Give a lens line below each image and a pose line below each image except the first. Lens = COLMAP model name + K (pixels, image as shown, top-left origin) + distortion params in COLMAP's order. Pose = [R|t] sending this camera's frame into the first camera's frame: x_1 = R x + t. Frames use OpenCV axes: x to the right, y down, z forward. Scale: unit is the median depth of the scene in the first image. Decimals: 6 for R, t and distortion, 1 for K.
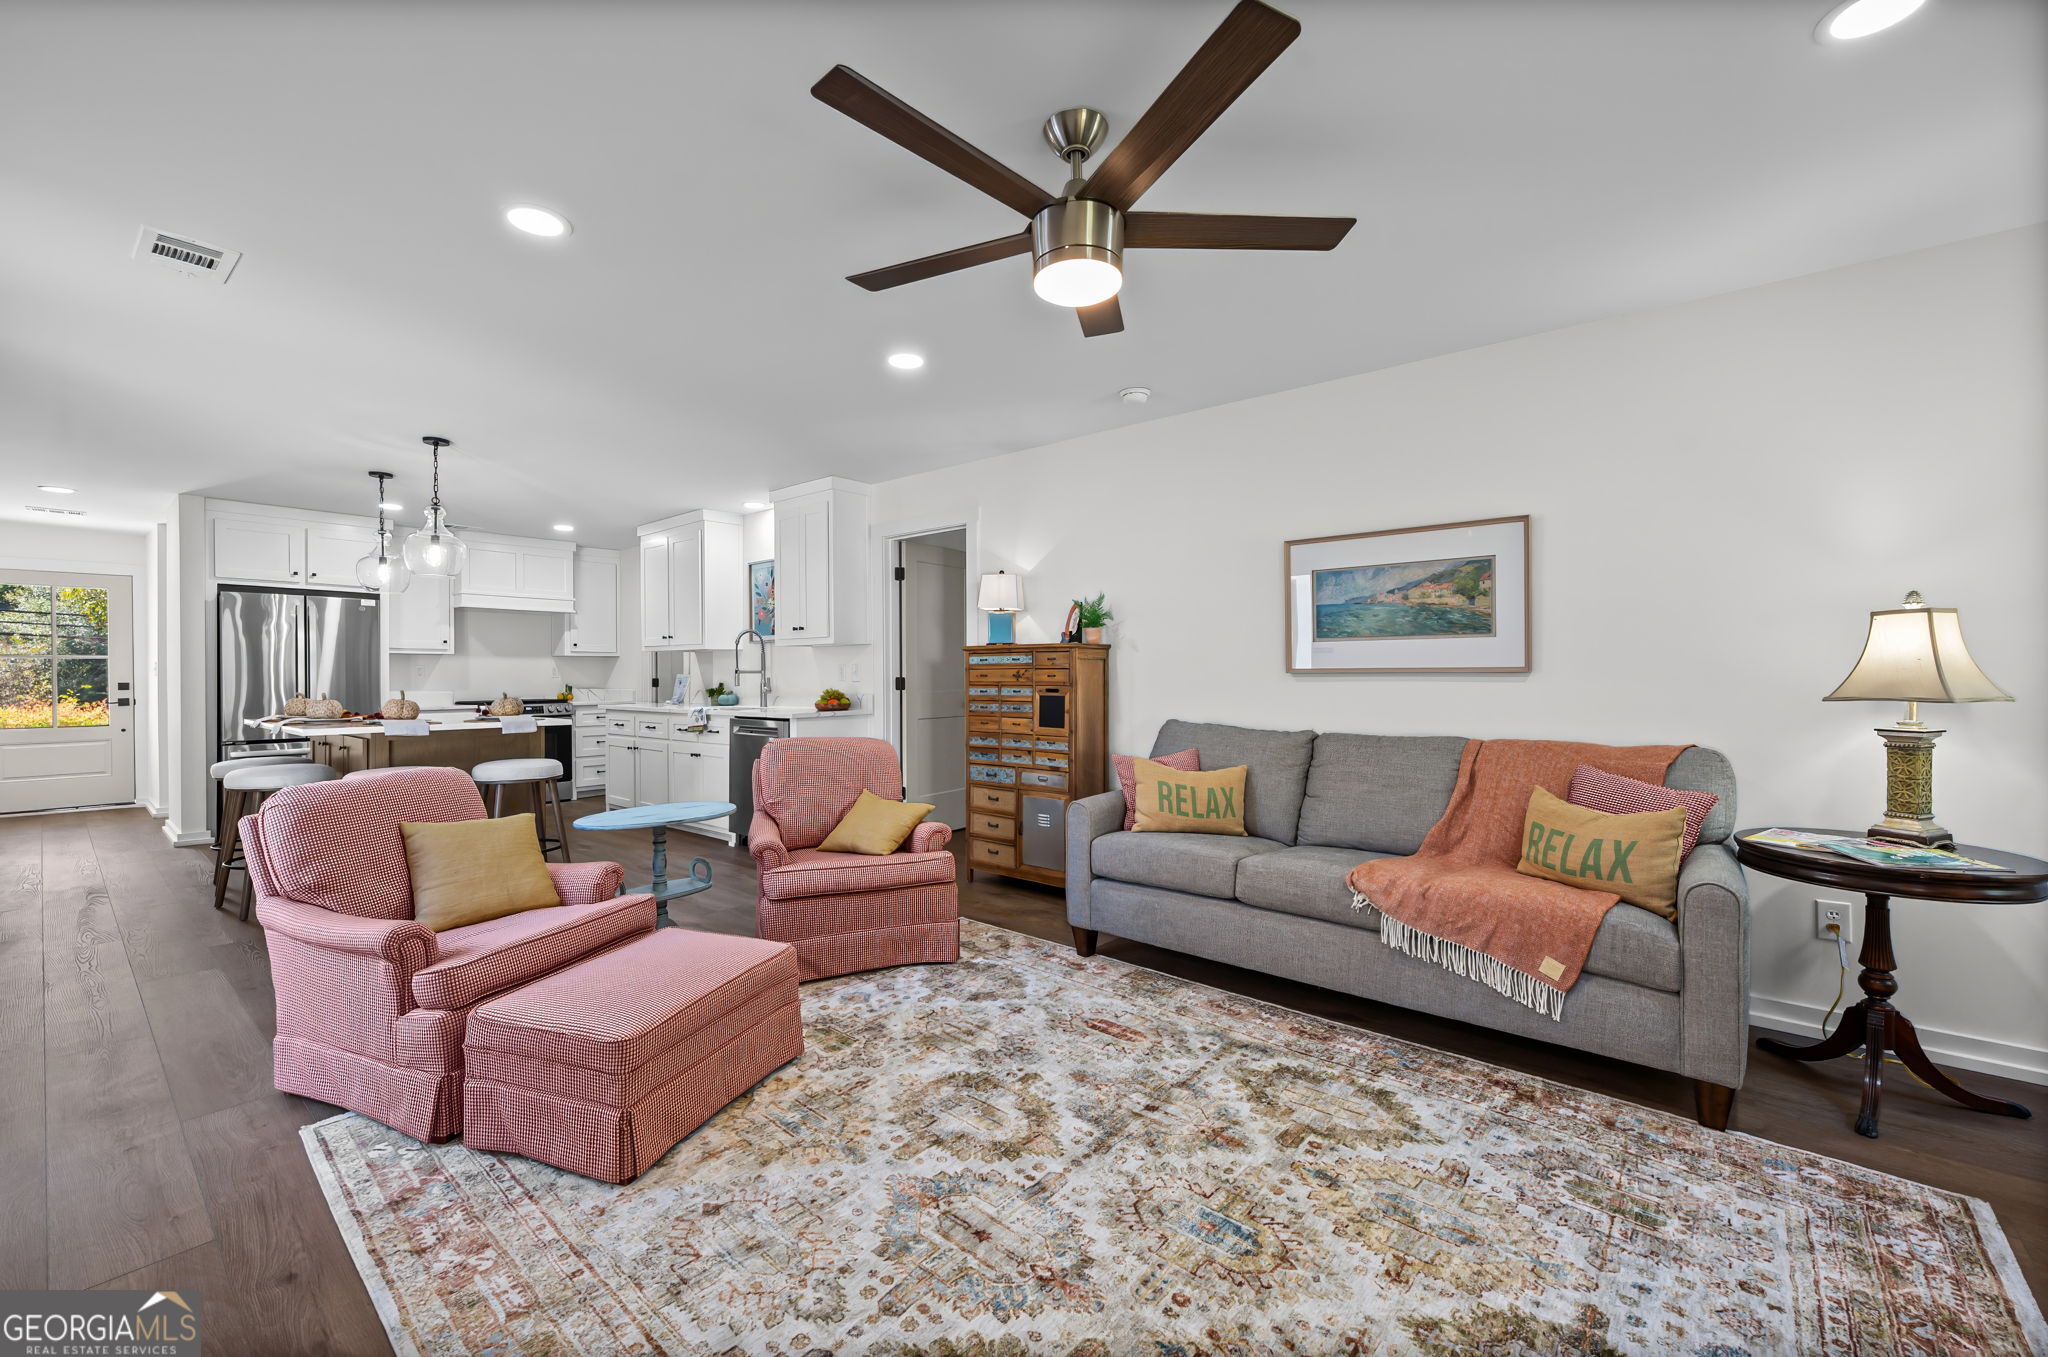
lens RADIAL K [[812.5, 0, 1014.3], [0, 812.5, 682.9], [0, 0, 1]] dist [0.001228, -0.000413]
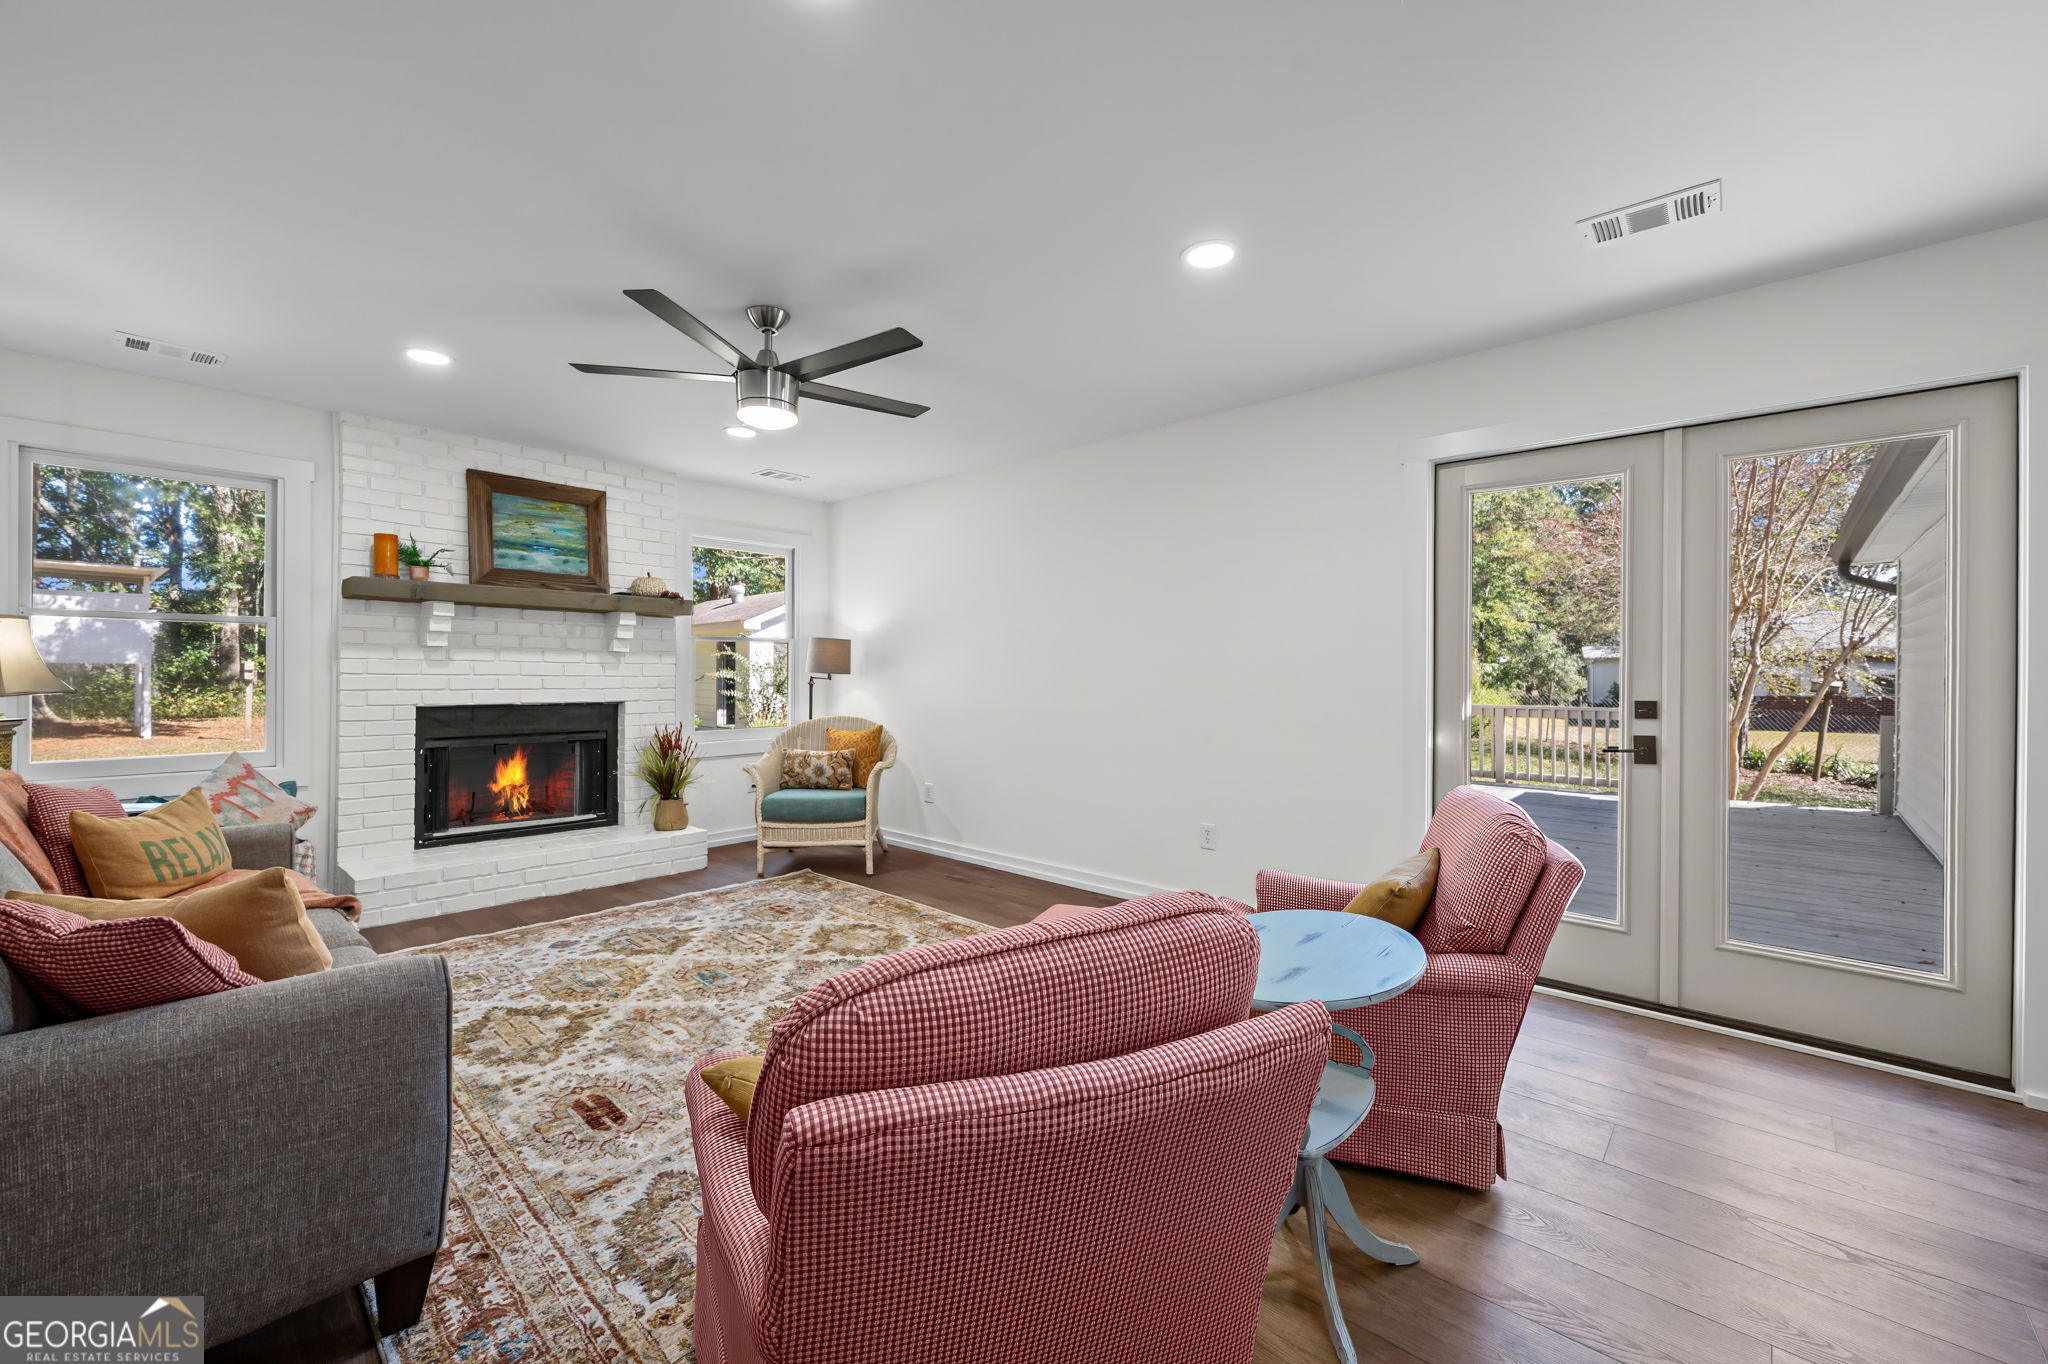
lens RADIAL K [[812.5, 0, 1027.8], [0, 812.5, 667.9], [0, 0, 1]] dist [0.001228, -0.000413]
pose [[-0.999586, -0.003414, 0.028562, -0.300954], [-0.003276, 0.999983, 0.004874, -0.020586], [-0.028578, 0.004778, -0.999580, 1.659298]]
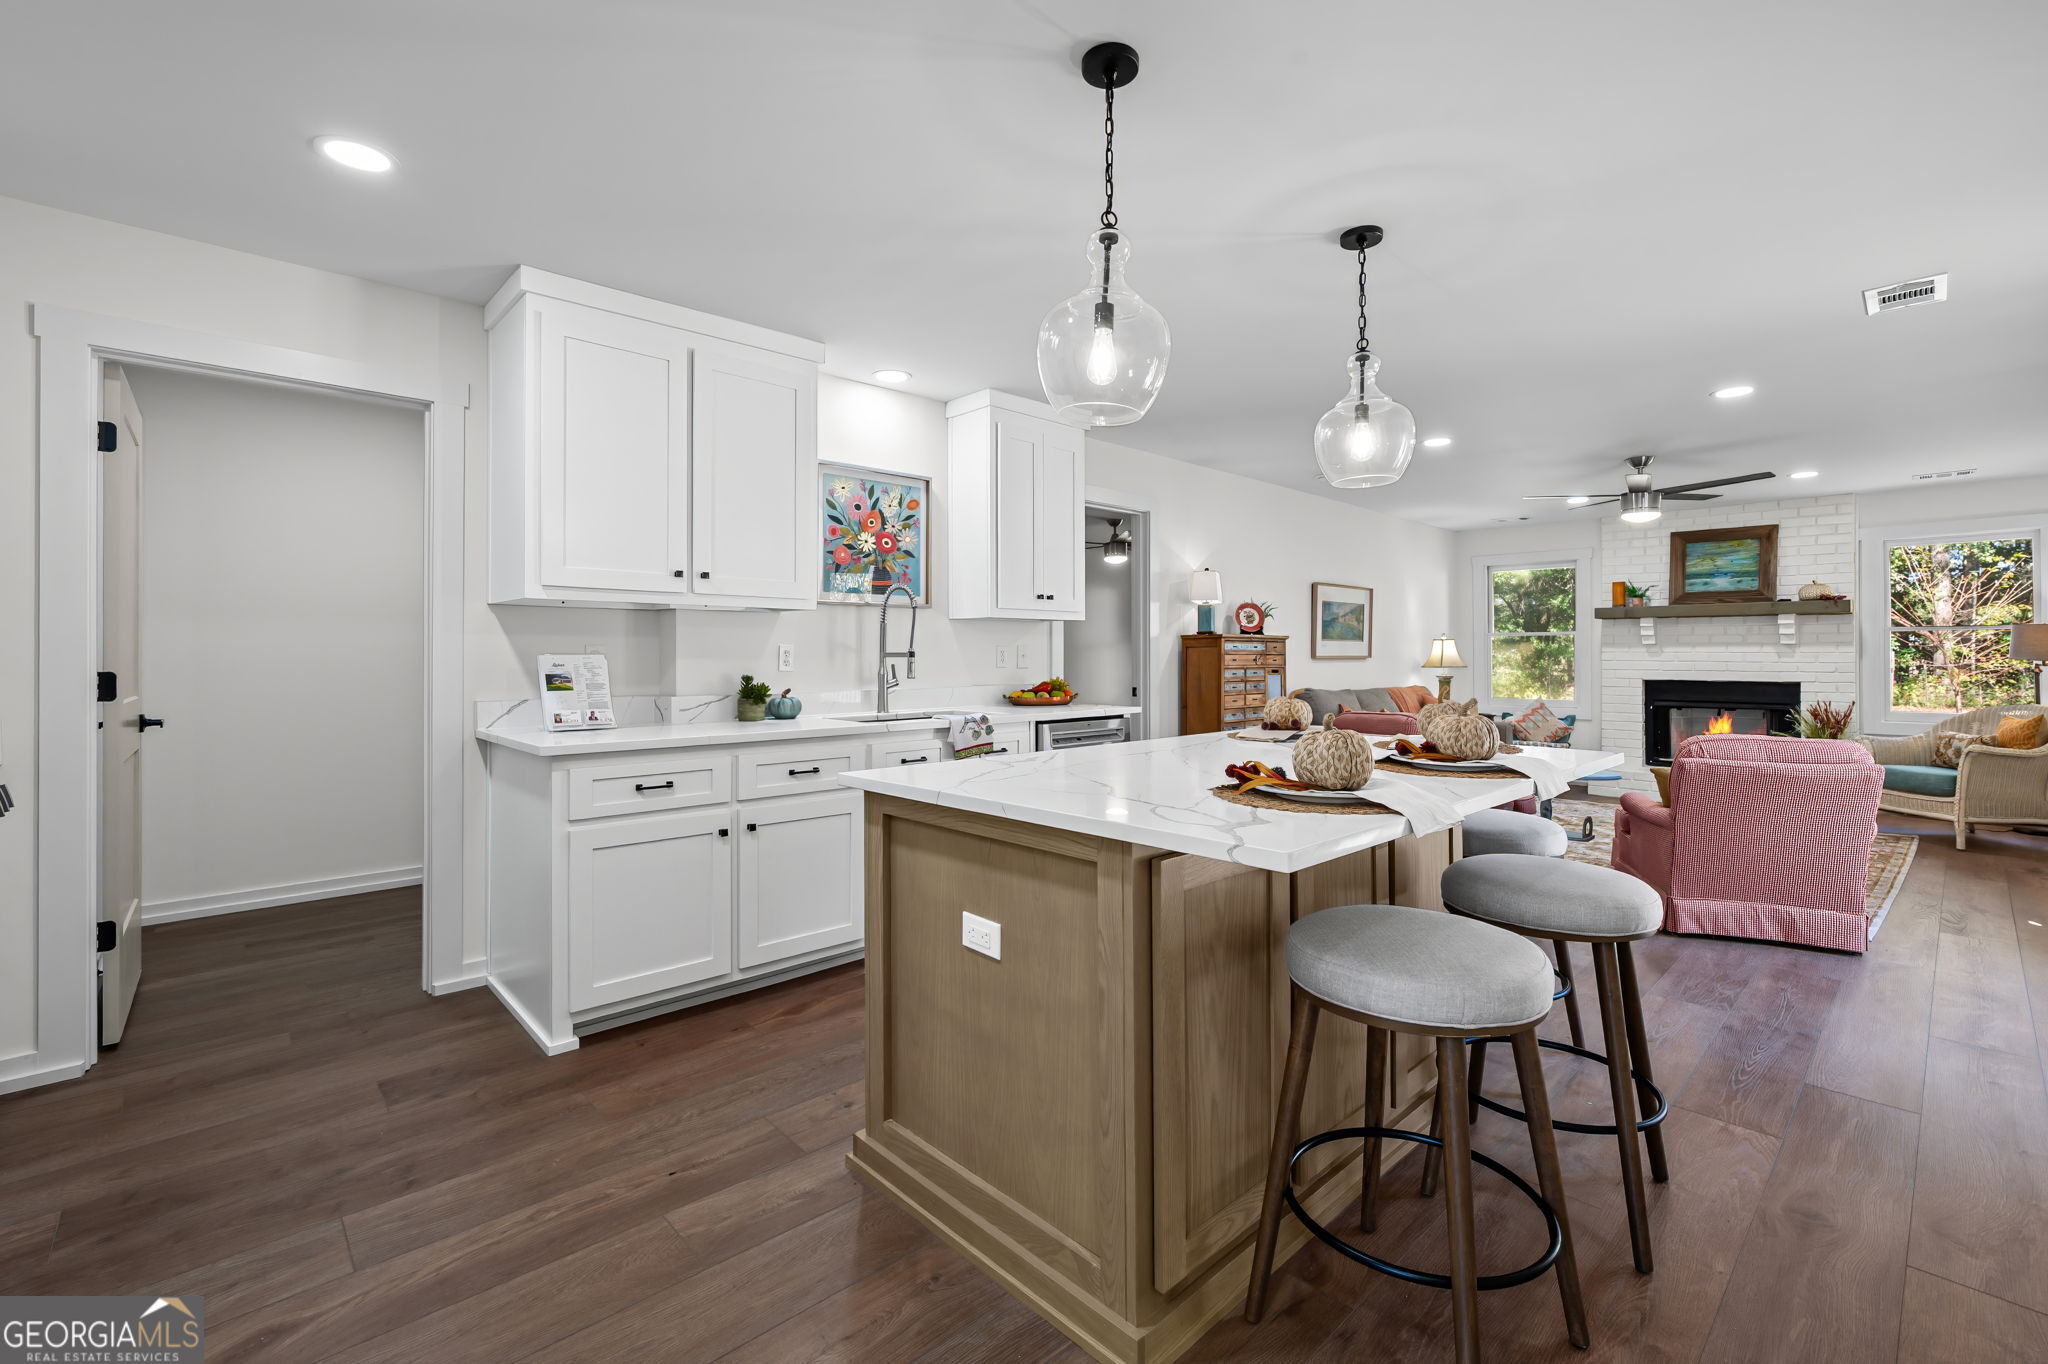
lens RADIAL K [[873.8, 0, 1031.8], [0, 873.8, 643.5], [0, 0, 1]] dist [0.001596, -0.001542]
pose [[0.108950, 0.017085, 0.993900, -2.029375], [0.008765, 0.999797, -0.018148, -0.018846], [-0.994009, 0.010689, 0.108778, 1.794849]]
